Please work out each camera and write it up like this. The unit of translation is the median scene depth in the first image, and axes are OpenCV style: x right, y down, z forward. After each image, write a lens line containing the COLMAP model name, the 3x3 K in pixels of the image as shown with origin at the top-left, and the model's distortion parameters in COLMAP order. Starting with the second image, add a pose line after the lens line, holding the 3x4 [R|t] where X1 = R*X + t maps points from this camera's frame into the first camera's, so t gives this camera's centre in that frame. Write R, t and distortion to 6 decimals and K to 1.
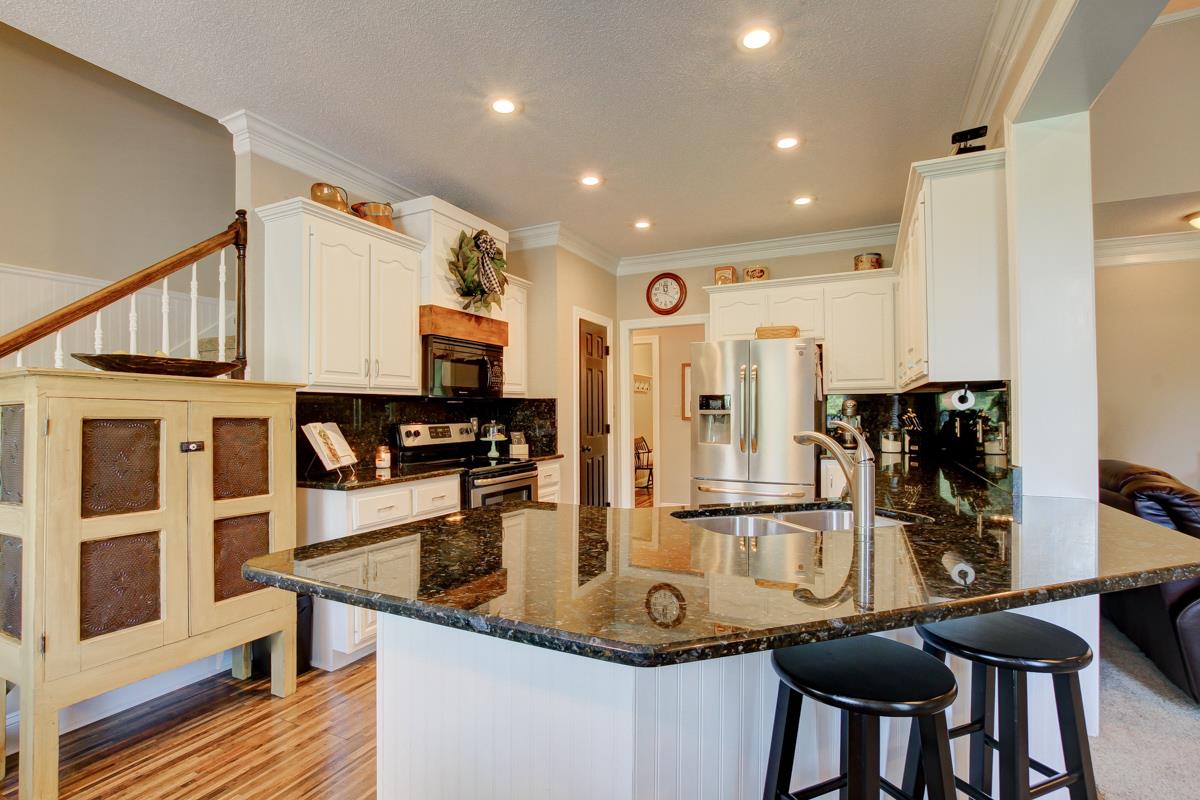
lens RADIAL K [[567.4, 0, 598.7], [0, 567.4, 415.2], [0, 0, 1]] dist [-0.034906, -0.000211]
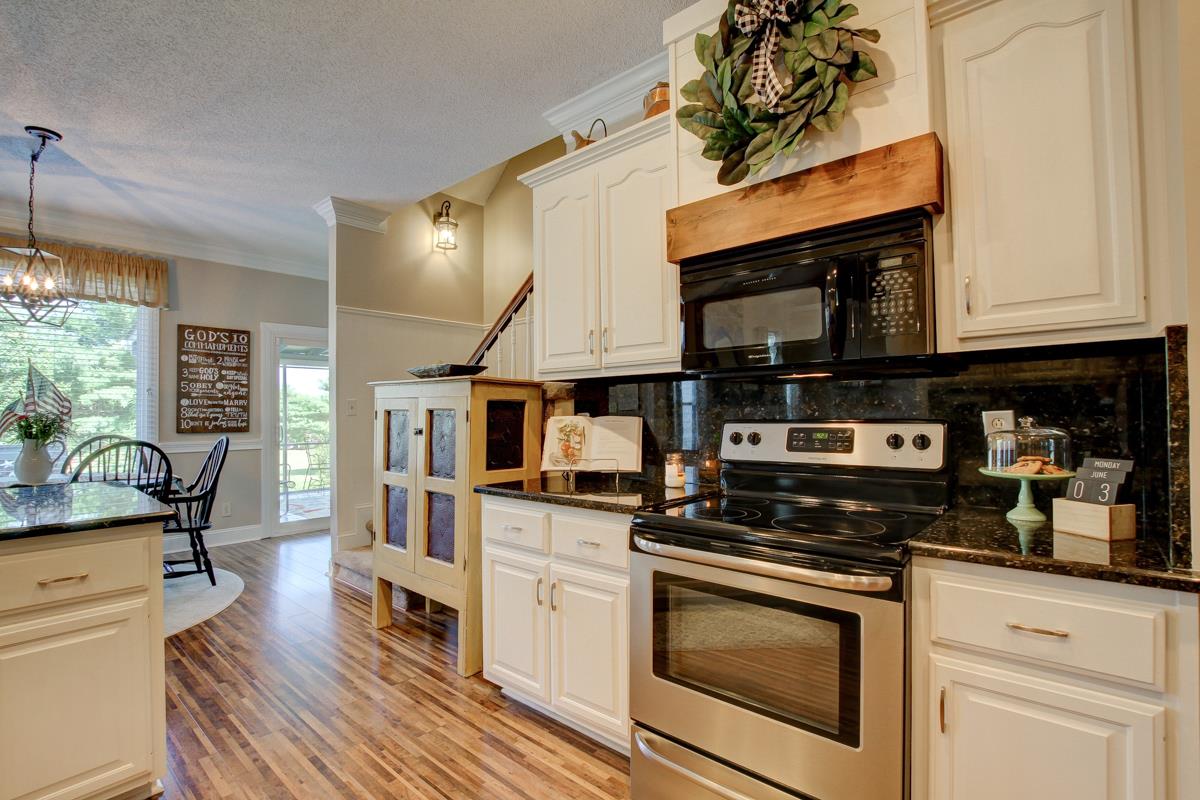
lens RADIAL K [[558.2, 0, 597.7], [0, 558.2, 412.6], [0, 0, 1]] dist [-0.027897, 0.000547]
pose [[-0.279248, 0.002793, -0.960215, 0.236265], [0.002353, 0.999995, 0.002224, 0.005367], [0.960216, -0.001639, -0.279253, 0.985796]]
